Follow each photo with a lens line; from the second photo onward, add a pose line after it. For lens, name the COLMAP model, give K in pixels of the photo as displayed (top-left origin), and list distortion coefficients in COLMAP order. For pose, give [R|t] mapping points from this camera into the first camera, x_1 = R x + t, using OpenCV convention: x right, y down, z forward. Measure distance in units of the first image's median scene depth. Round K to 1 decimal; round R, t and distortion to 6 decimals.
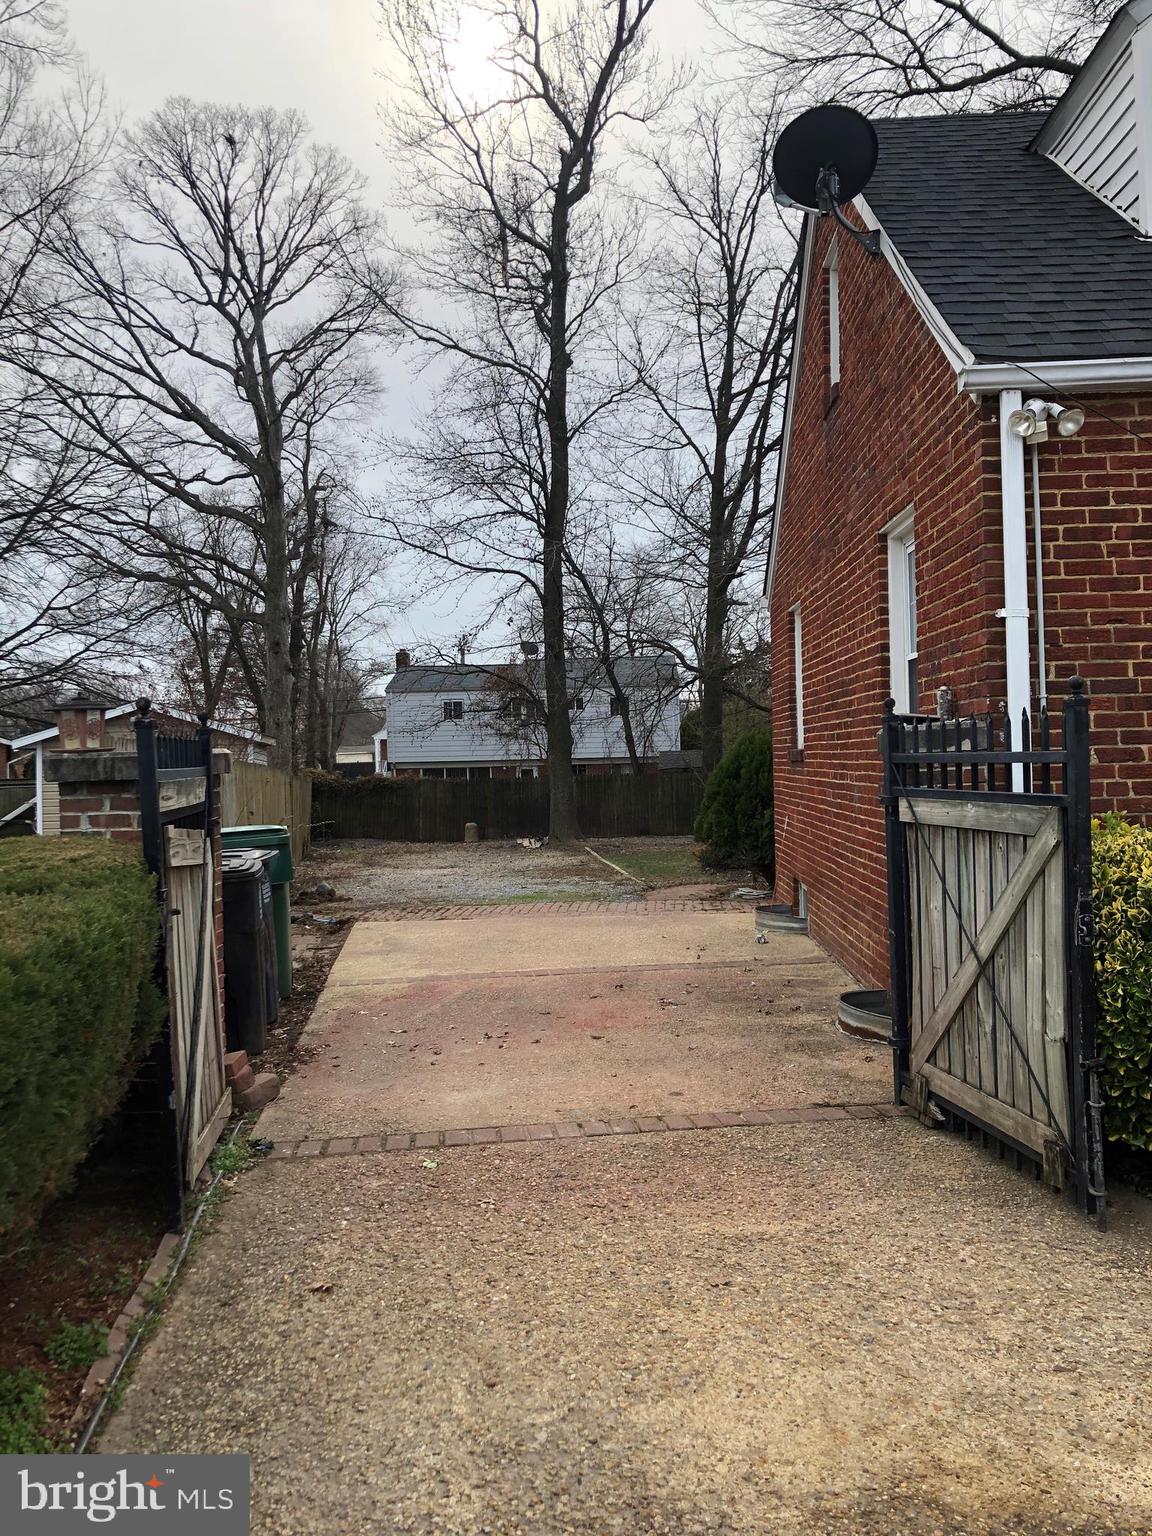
lens RADIAL K [[1221.1, 0, 582.5], [0, 1221.1, 769.3], [0, 0, 1]] dist [0.013012, -0.067192]
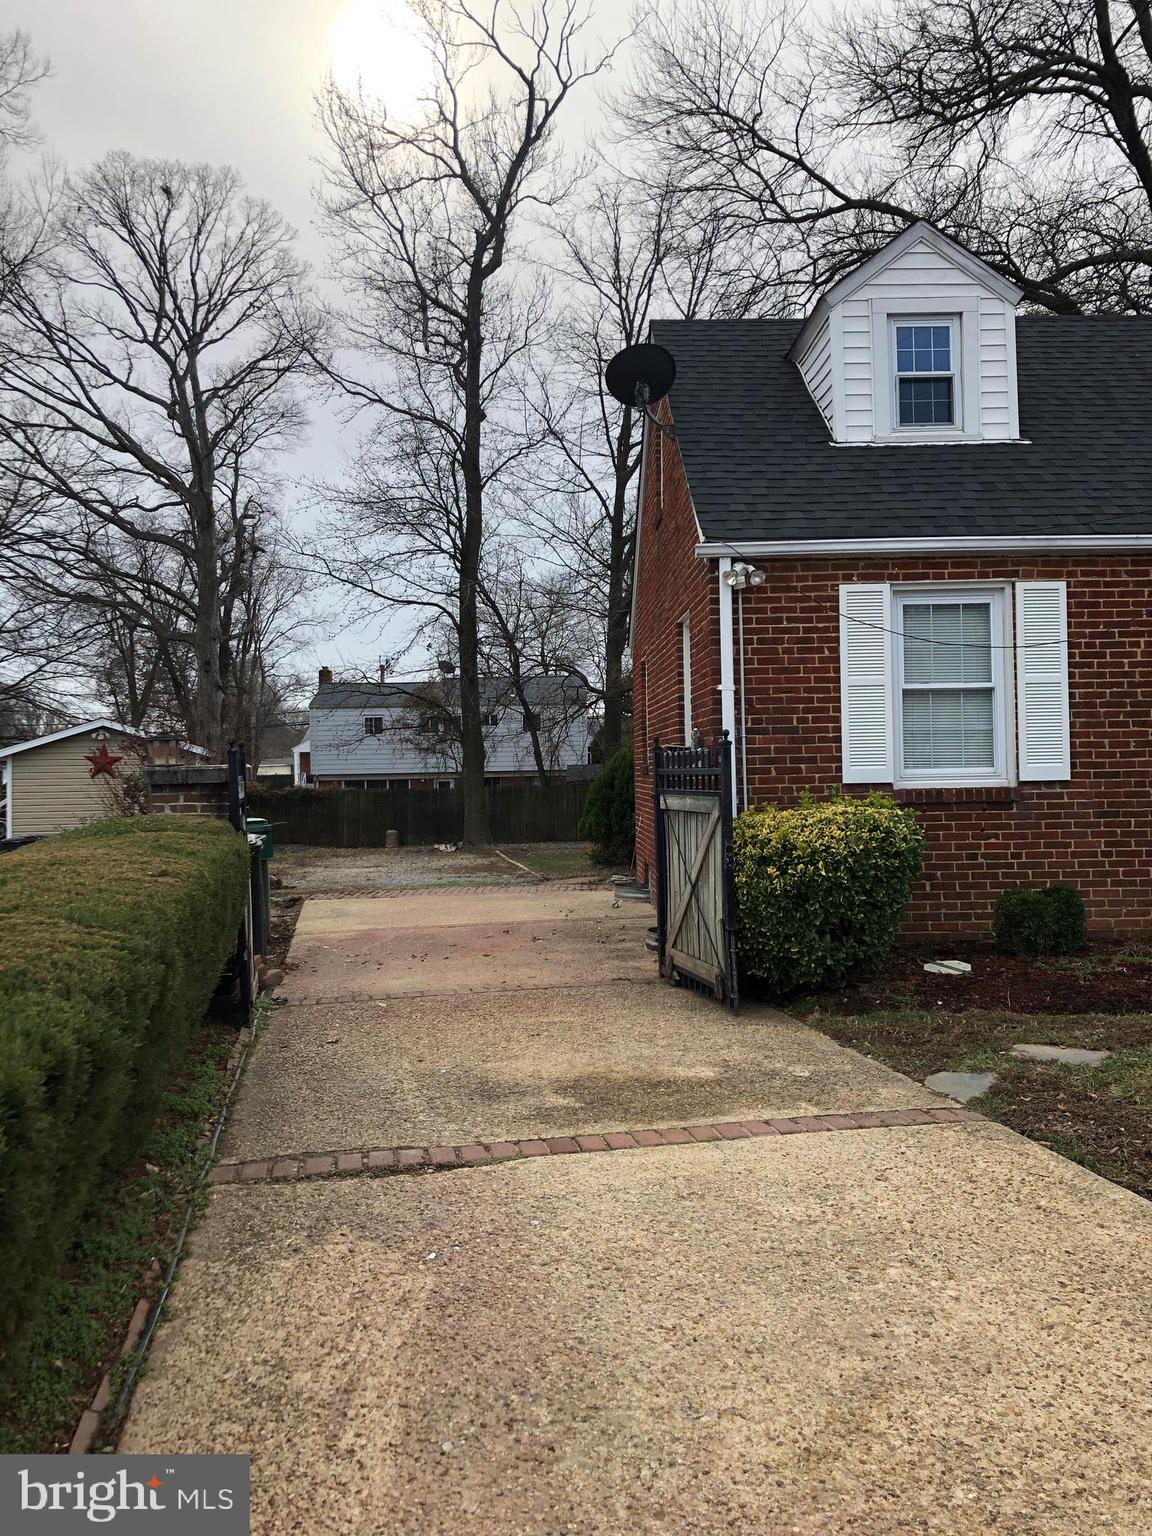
lens RADIAL K [[1221.1, 0, 582.5], [0, 1221.1, 769.3], [0, 0, 1]] dist [0.013012, -0.067192]
pose [[0.997761, 0.003515, 0.066789, 0.005786], [-0.002790, 0.999936, -0.010938, 0.000960], [-0.066824, 0.010727, 0.997707, -0.105315]]
